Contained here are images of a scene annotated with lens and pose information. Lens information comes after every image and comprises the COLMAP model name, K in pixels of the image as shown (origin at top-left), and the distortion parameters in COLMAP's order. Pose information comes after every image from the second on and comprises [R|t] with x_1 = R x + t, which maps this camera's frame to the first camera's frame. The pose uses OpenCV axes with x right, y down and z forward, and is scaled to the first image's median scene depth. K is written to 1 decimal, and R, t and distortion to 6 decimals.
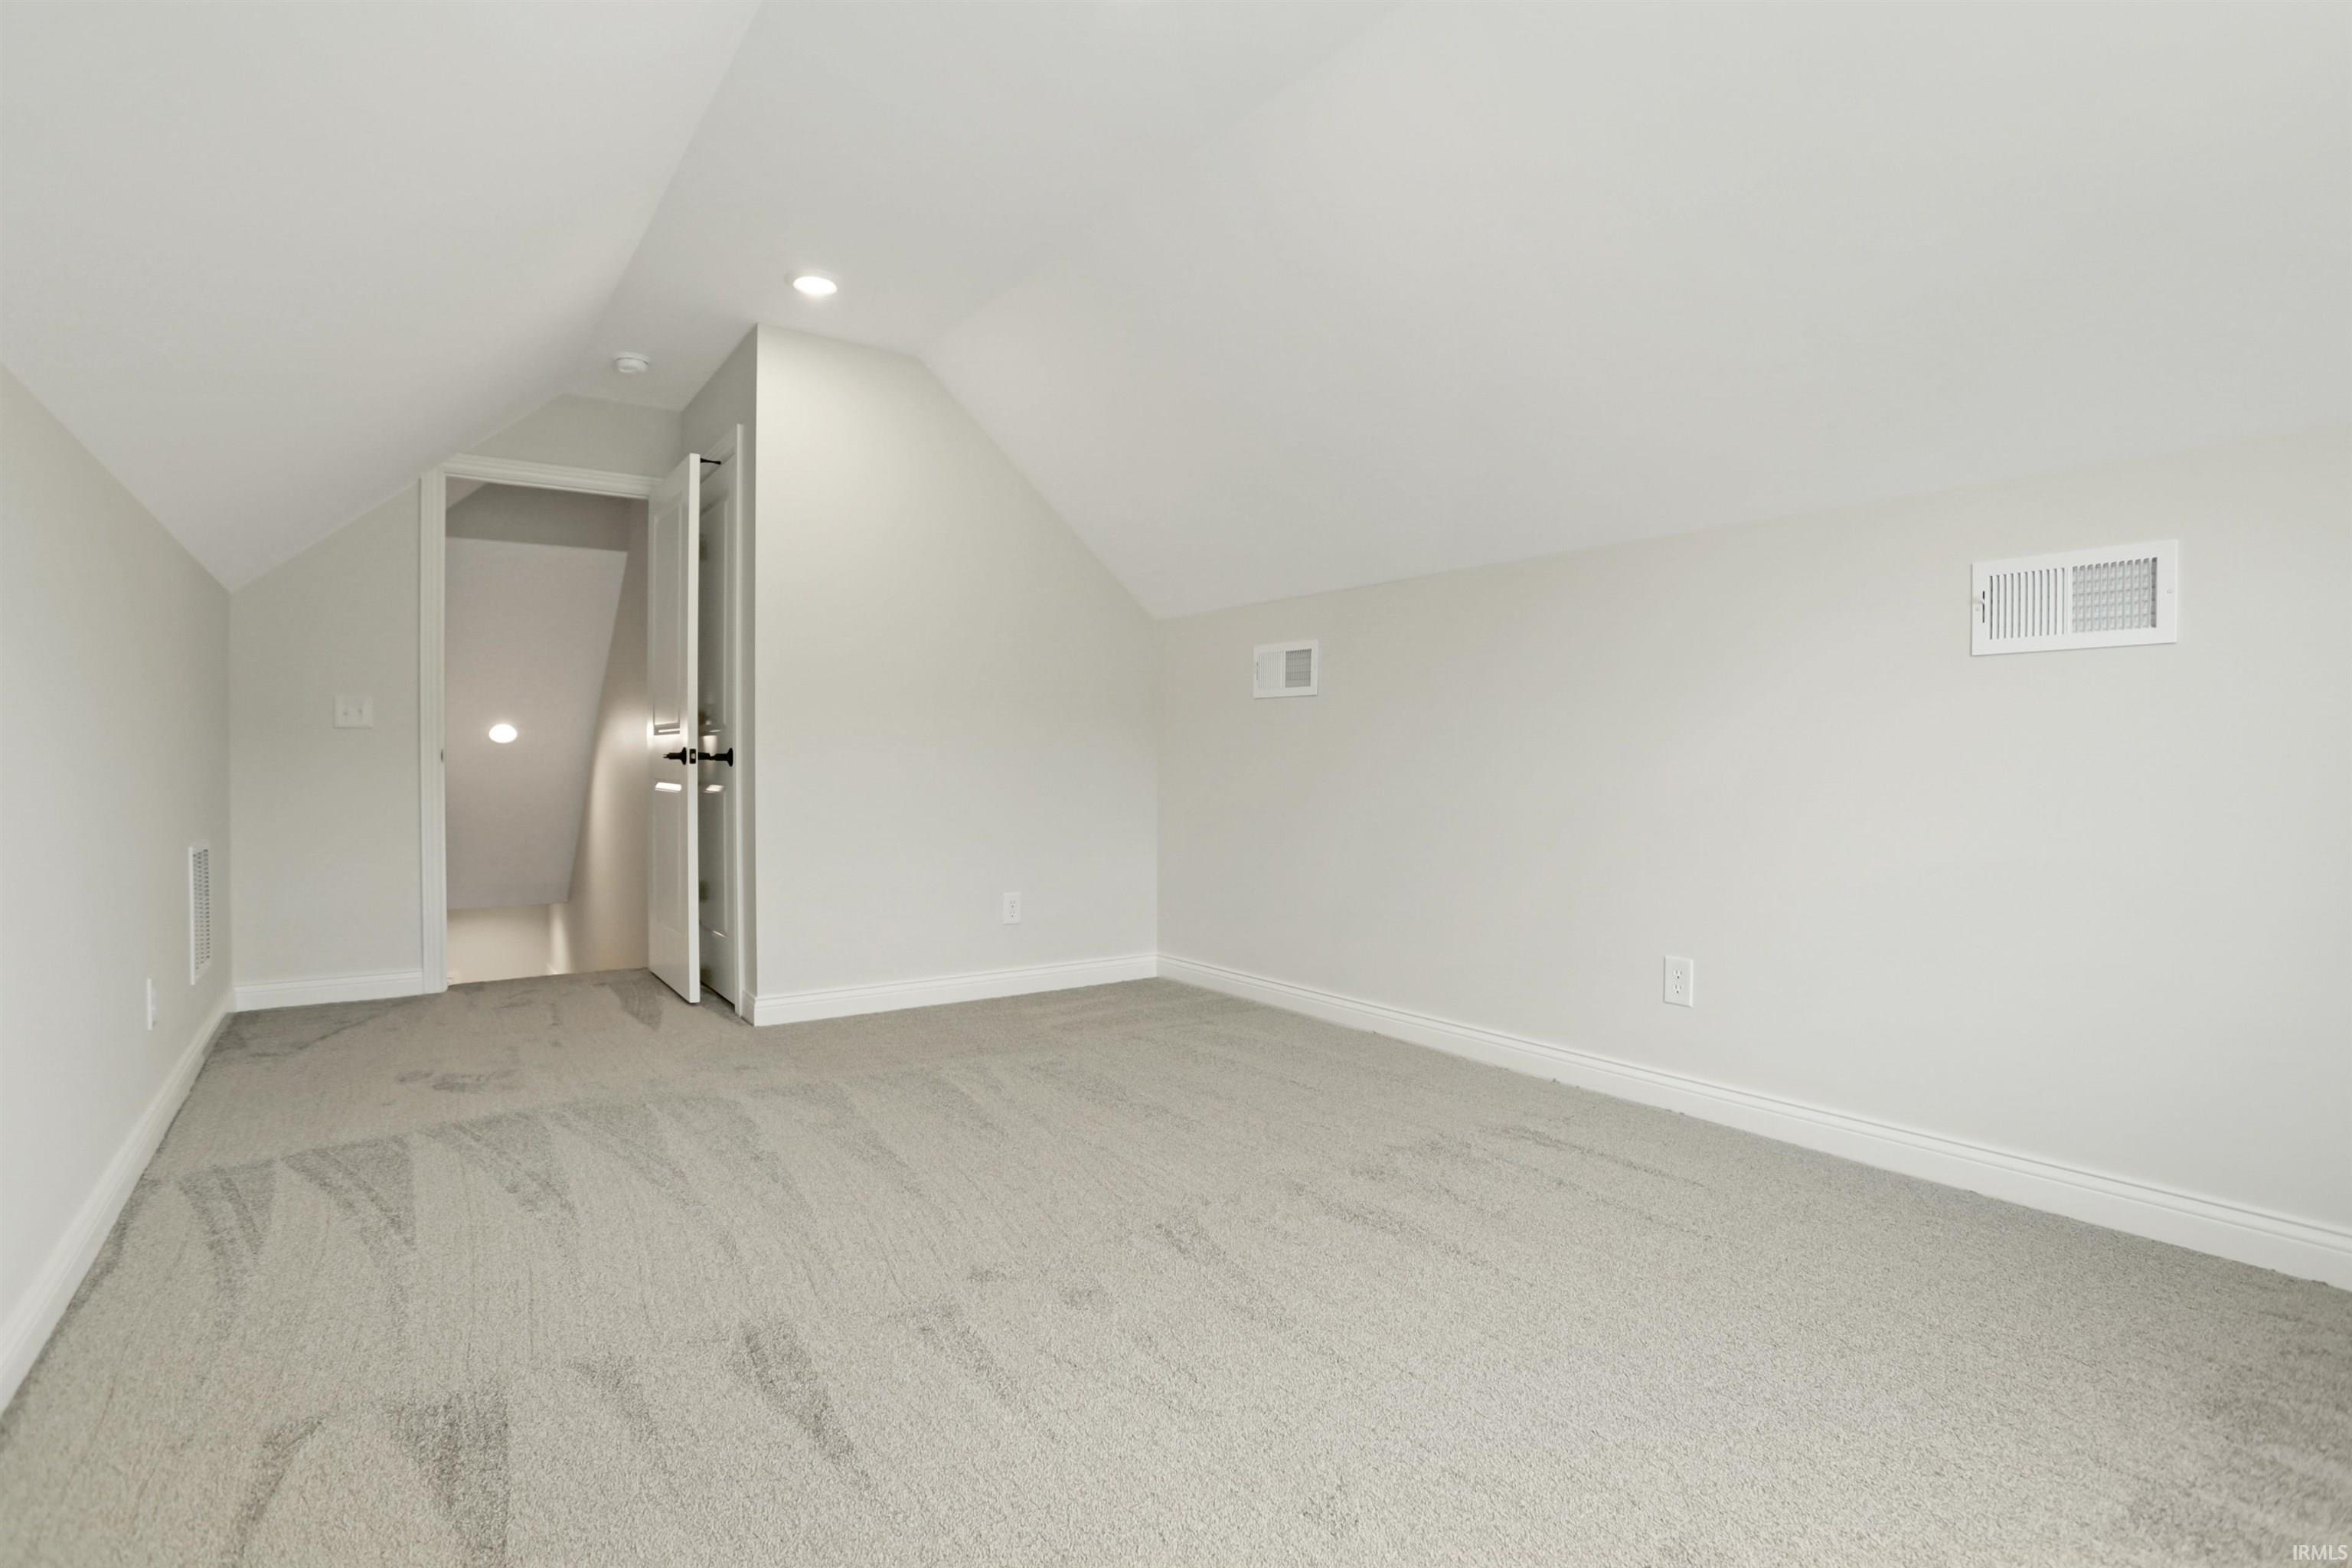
lens RADIAL K [[1145.5, 0, 1185.5], [0, 1145.5, 773.7], [0, 0, 1]] dist [-0.065098, 0.024498]
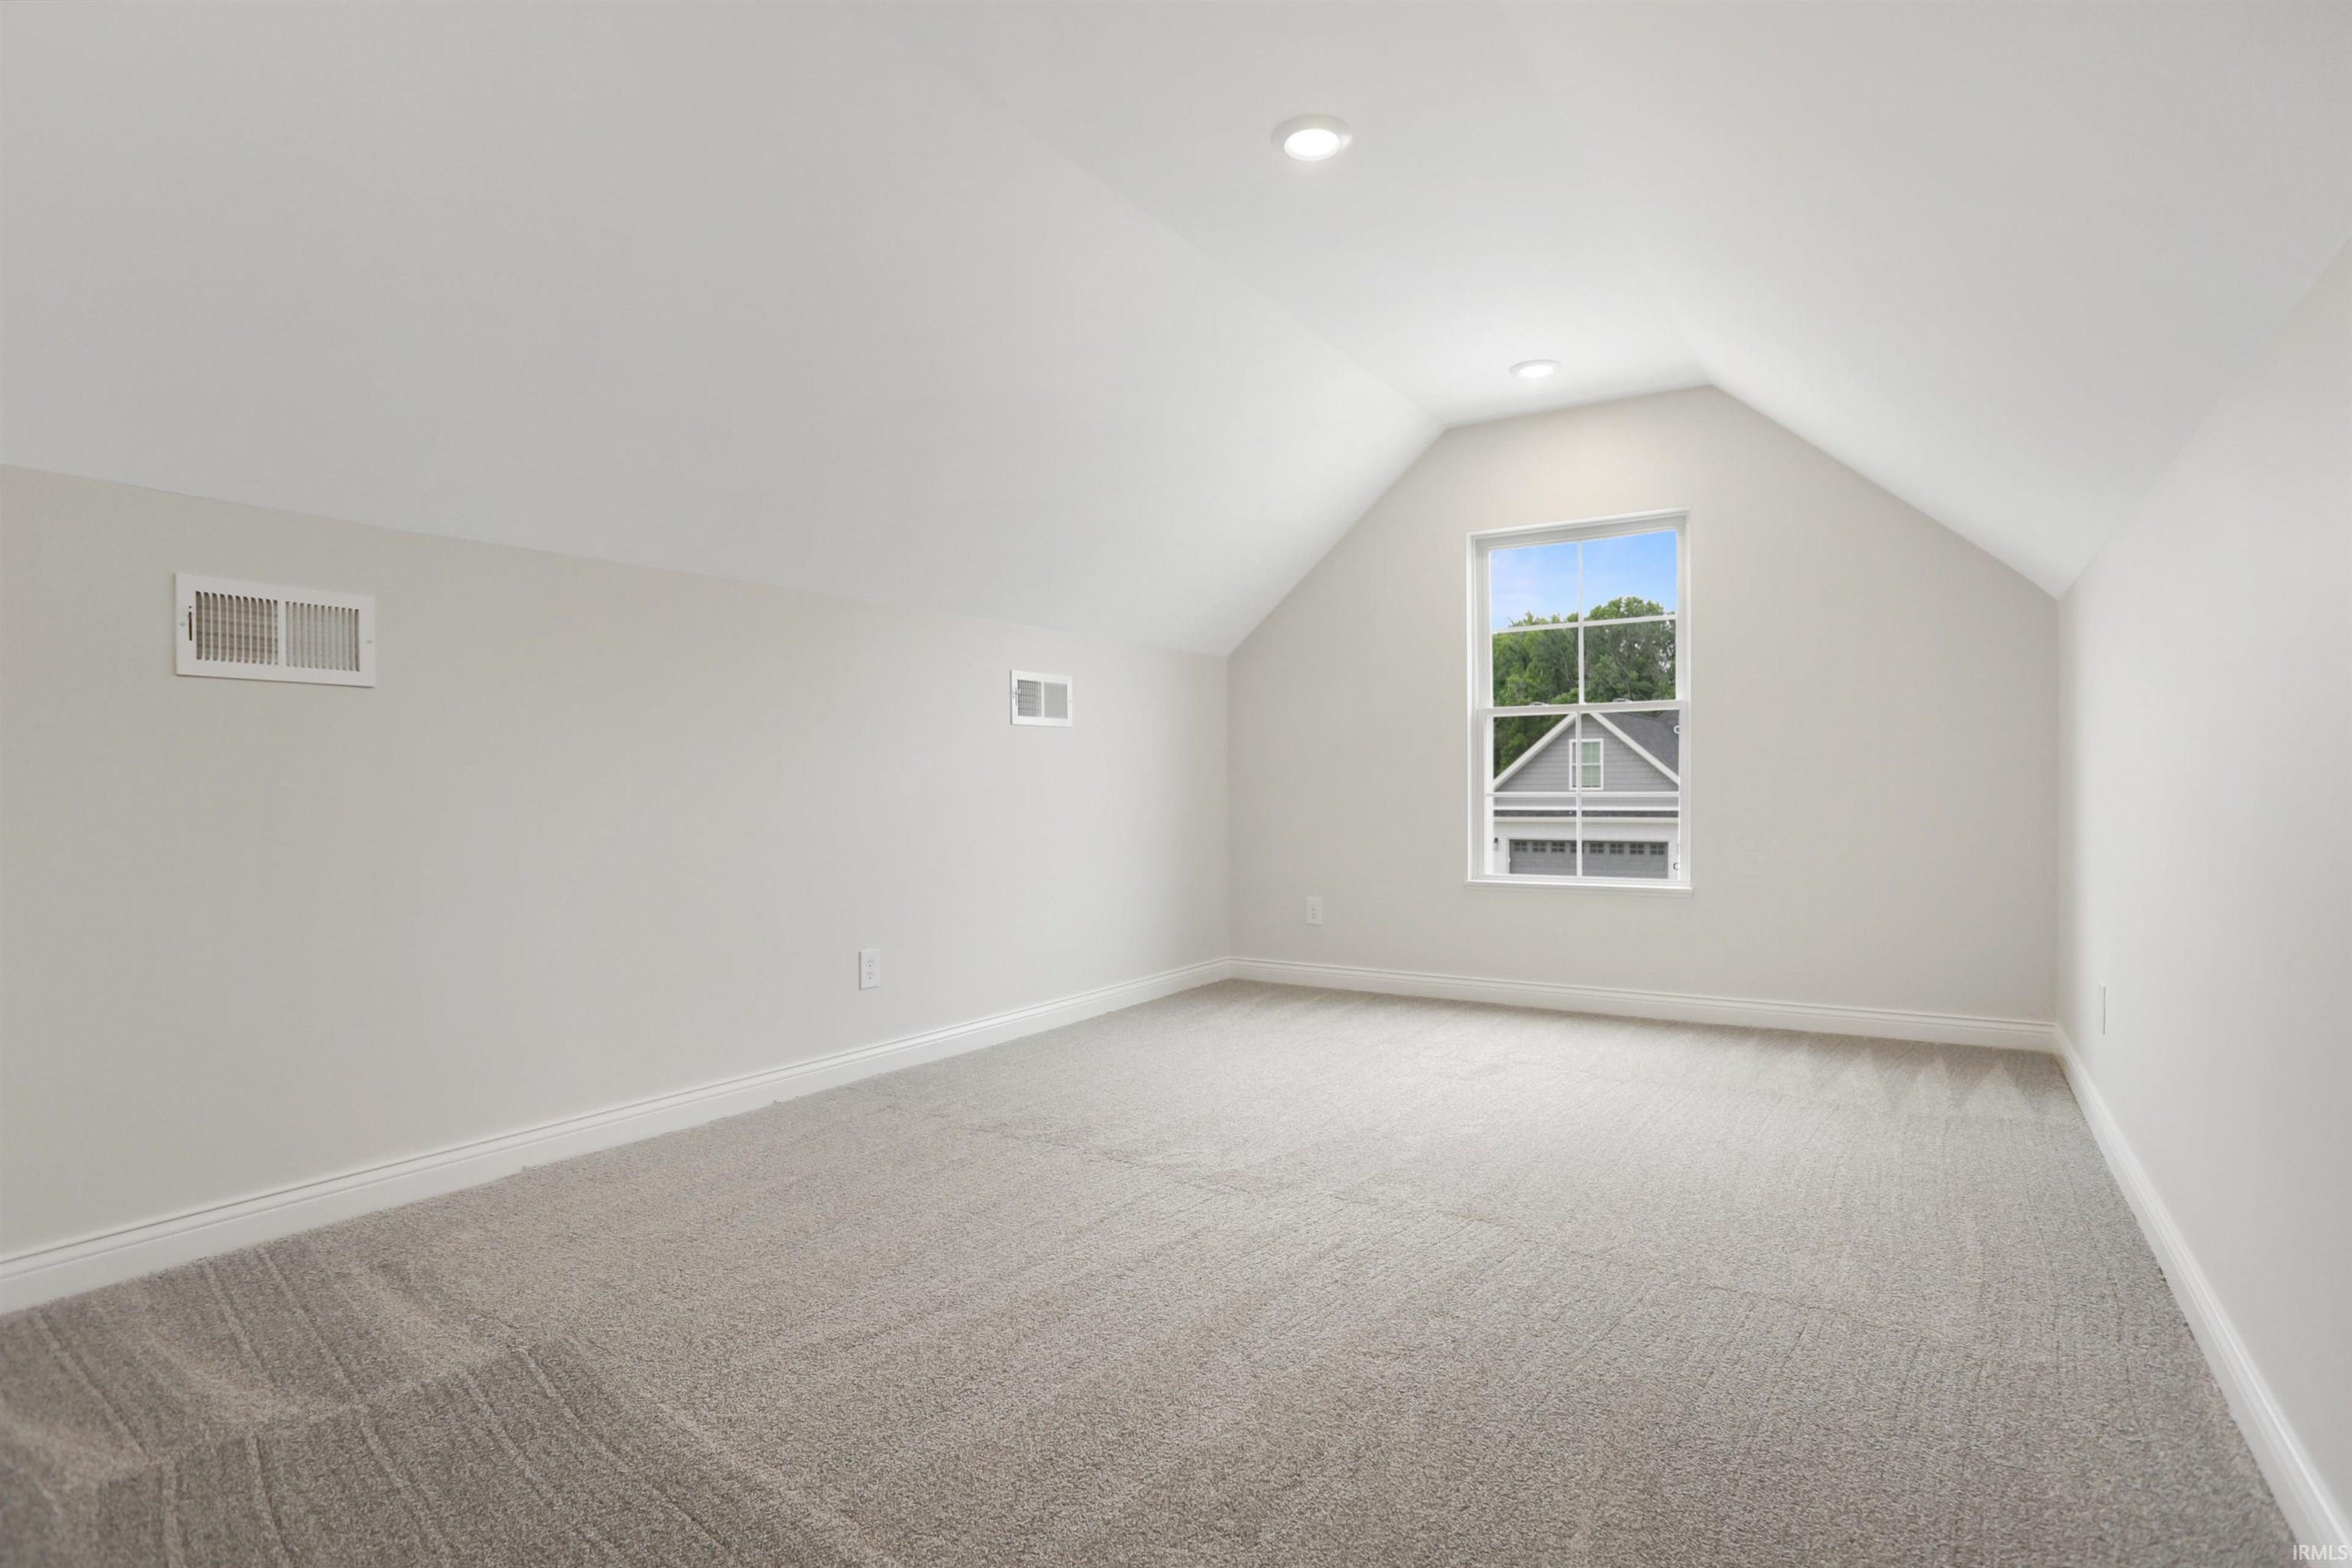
lens RADIAL K [[1145.5, 0, 1185.5], [0, 1145.5, 773.7], [0, 0, 1]] dist [-0.065098, 0.024498]
pose [[-0.365087, 0.009516, 0.930925, -0.758490], [0.018653, 0.999822, -0.002905, -0.014680], [-0.930787, 0.016304, -0.365199, 1.030938]]
